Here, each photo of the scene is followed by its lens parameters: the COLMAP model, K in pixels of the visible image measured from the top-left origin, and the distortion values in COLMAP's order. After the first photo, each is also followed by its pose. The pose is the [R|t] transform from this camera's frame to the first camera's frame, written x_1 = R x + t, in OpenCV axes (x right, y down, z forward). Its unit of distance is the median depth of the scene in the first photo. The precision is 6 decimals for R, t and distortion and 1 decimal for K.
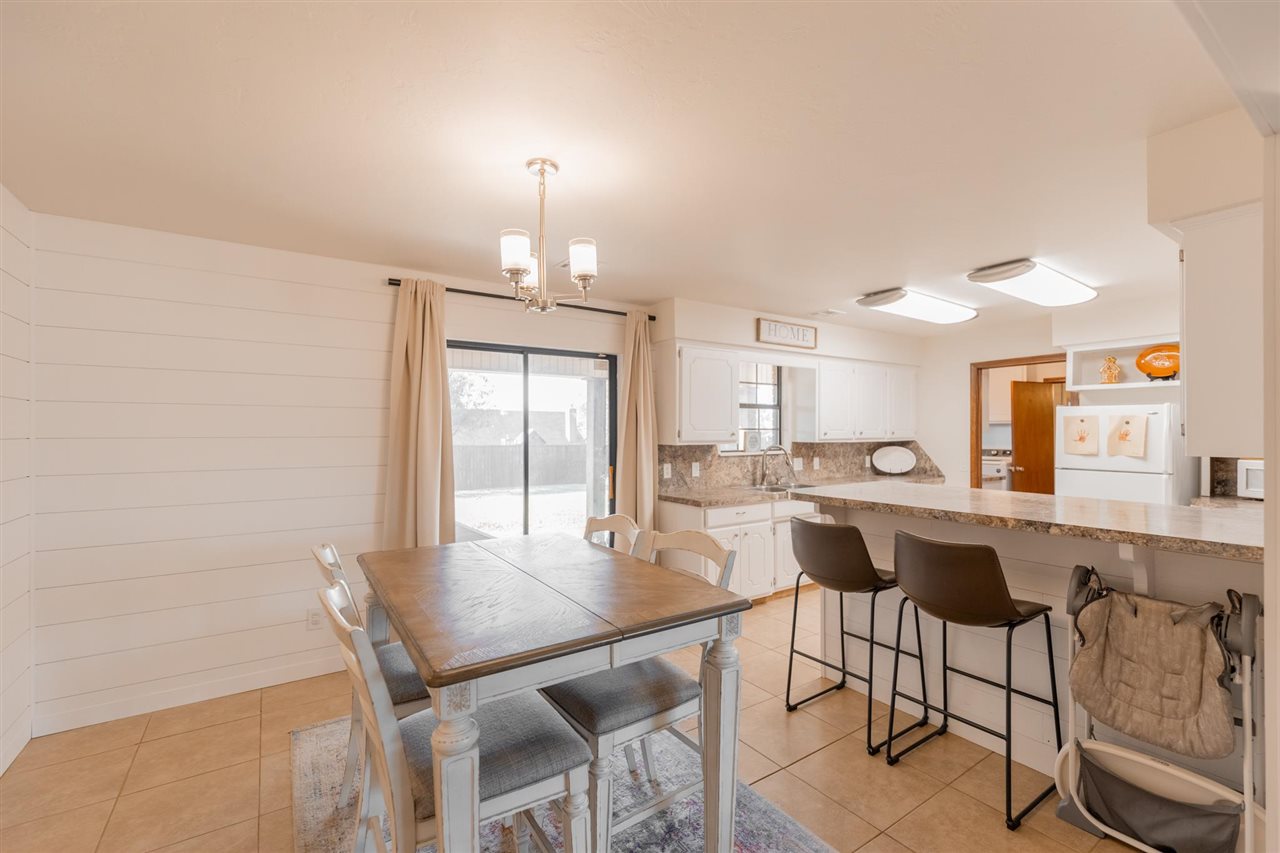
lens RADIAL K [[550.7, 0, 640.0], [0, 550.7, 426.5], [0, 0, 1]] dist [0.011747, 0.000083]
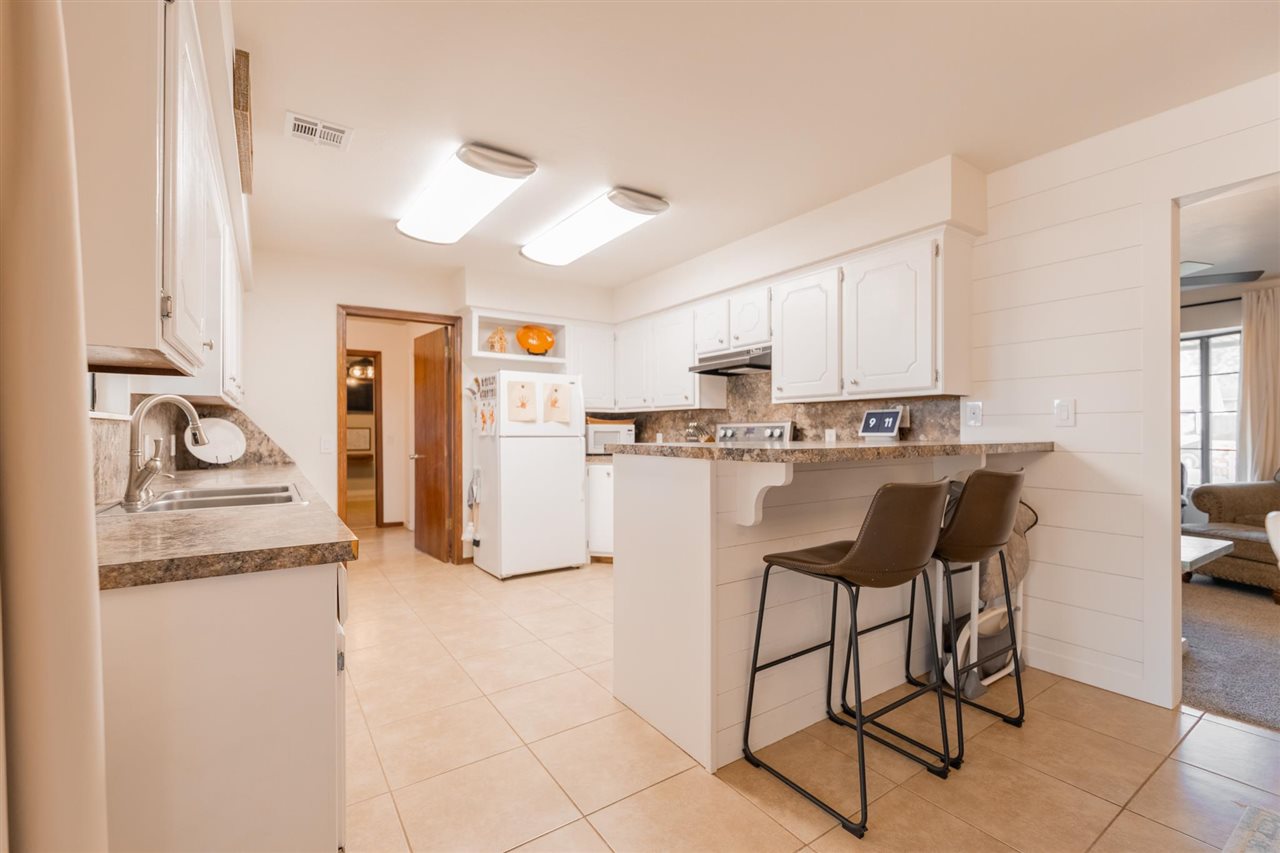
lens RADIAL K [[558.0, 0, 669.1], [0, 558.0, 428.9], [0, 0, 1]] dist [0.001762, 0.000024]
pose [[-0.015394, 0.006947, 0.999857, -0.184658], [-0.005807, 0.999958, -0.007037, 0.069310], [-0.999865, -0.005915, -0.015353, 0.759629]]
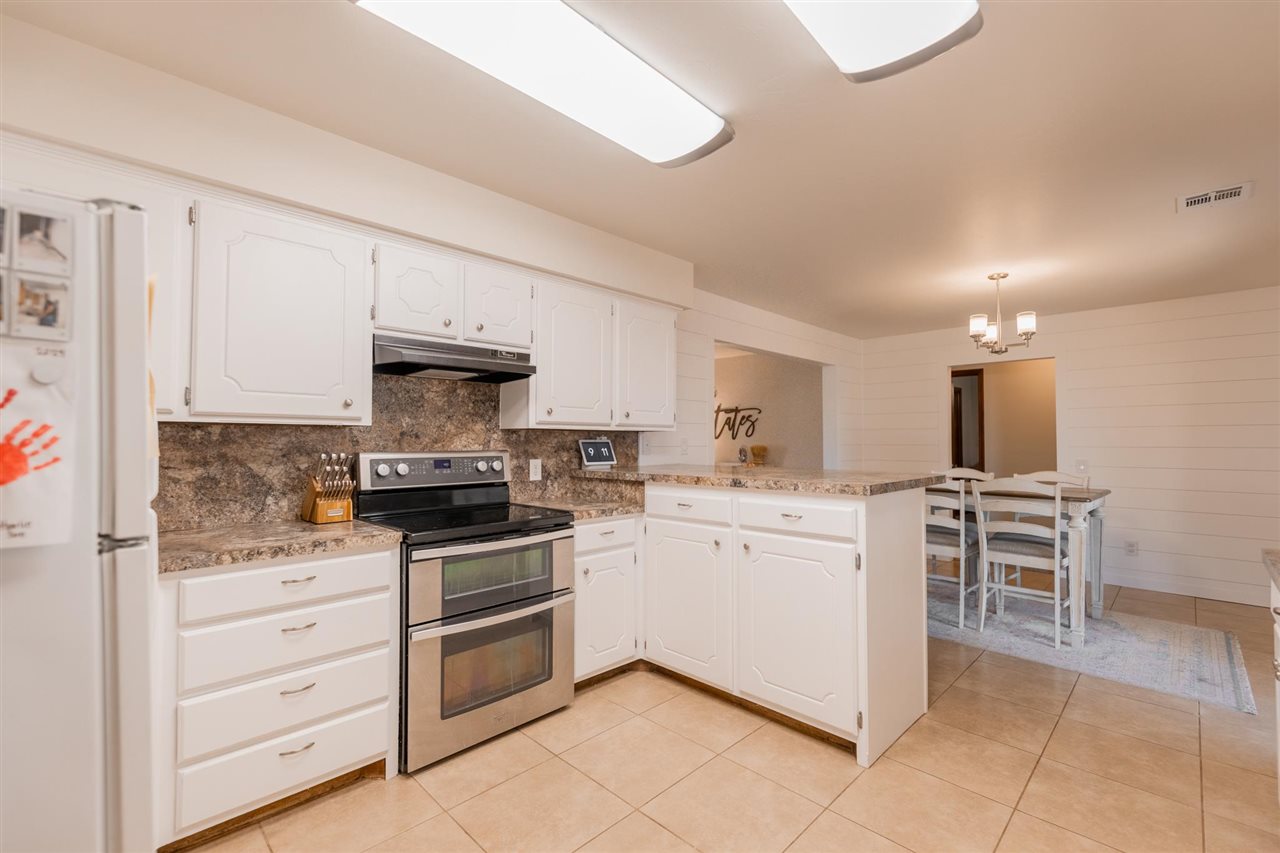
lens RADIAL K [[543.6, 0, 640.0], [0, 543.6, 426.5], [0, 0, 1]] dist [0.001838, 0.000069]
pose [[-0.986746, -0.003719, -0.162232, 0.631859], [0.001891, 0.999406, -0.034409, 0.044187], [0.162264, -0.034259, -0.986153, 1.247957]]
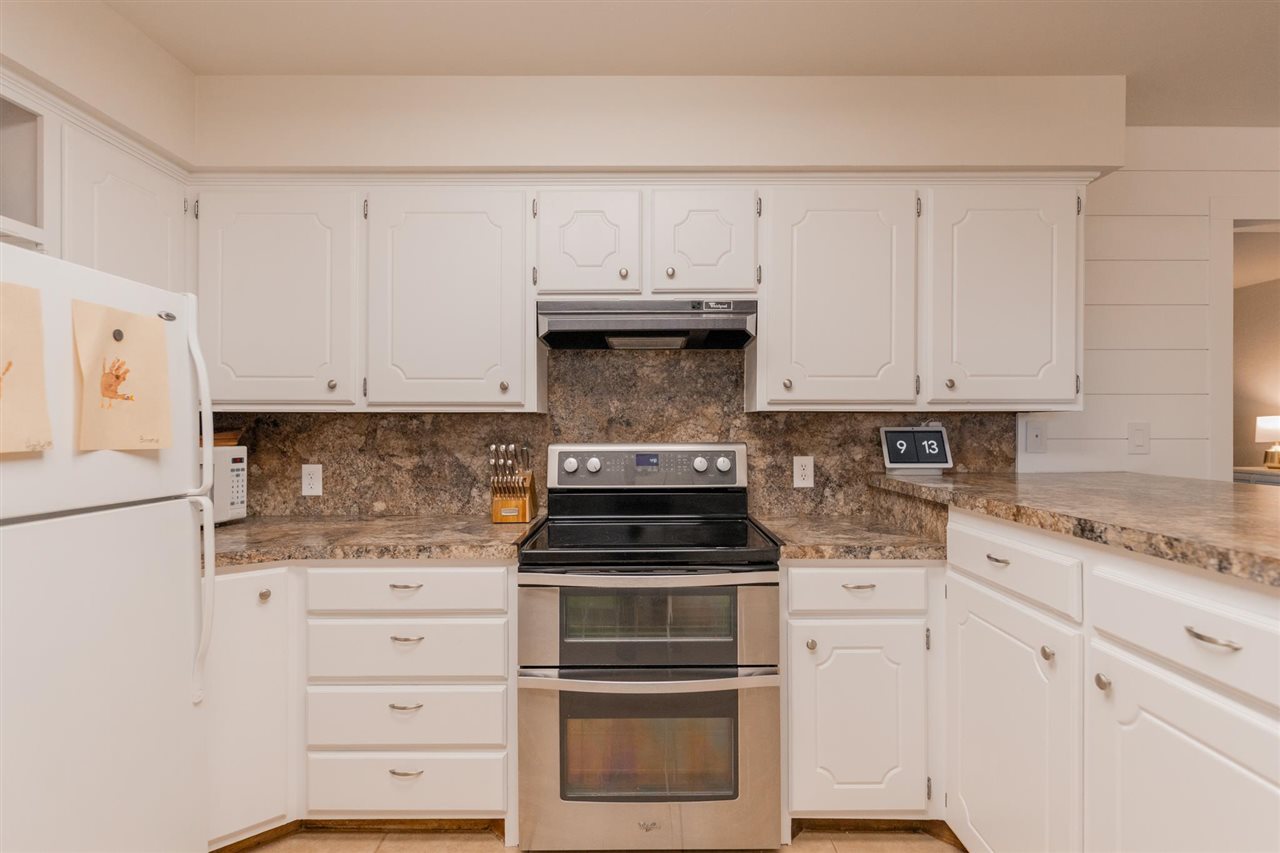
lens RADIAL K [[624.9, 0, 640.0], [0, 624.9, 426.5], [0, 0, 1]] dist [-0.000343, -0.000554]
pose [[-0.817941, 0.002244, 0.575298, 0.446404], [-0.002056, 0.999975, -0.006824, 0.039902], [-0.575299, -0.006765, -0.817915, 1.053977]]
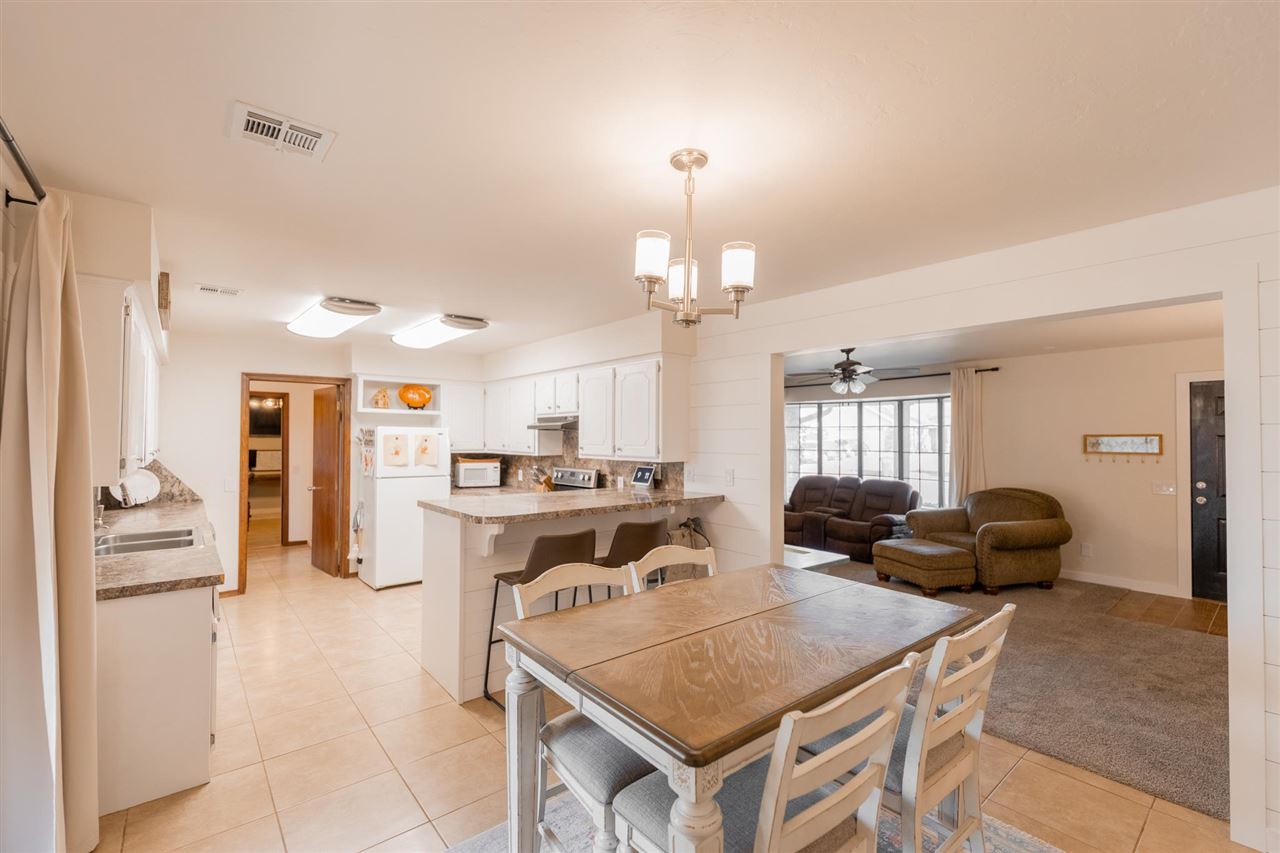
lens RADIAL K [[546.9, 0, 672.2], [0, 546.9, 428.2], [0, 0, 1]] dist [-0.000188, -0.000155]
pose [[-0.121925, 0.019236, 0.992353, -0.497910], [-0.013809, 0.999683, -0.021074, -0.015974], [-0.992443, -0.016272, -0.121621, 0.537295]]
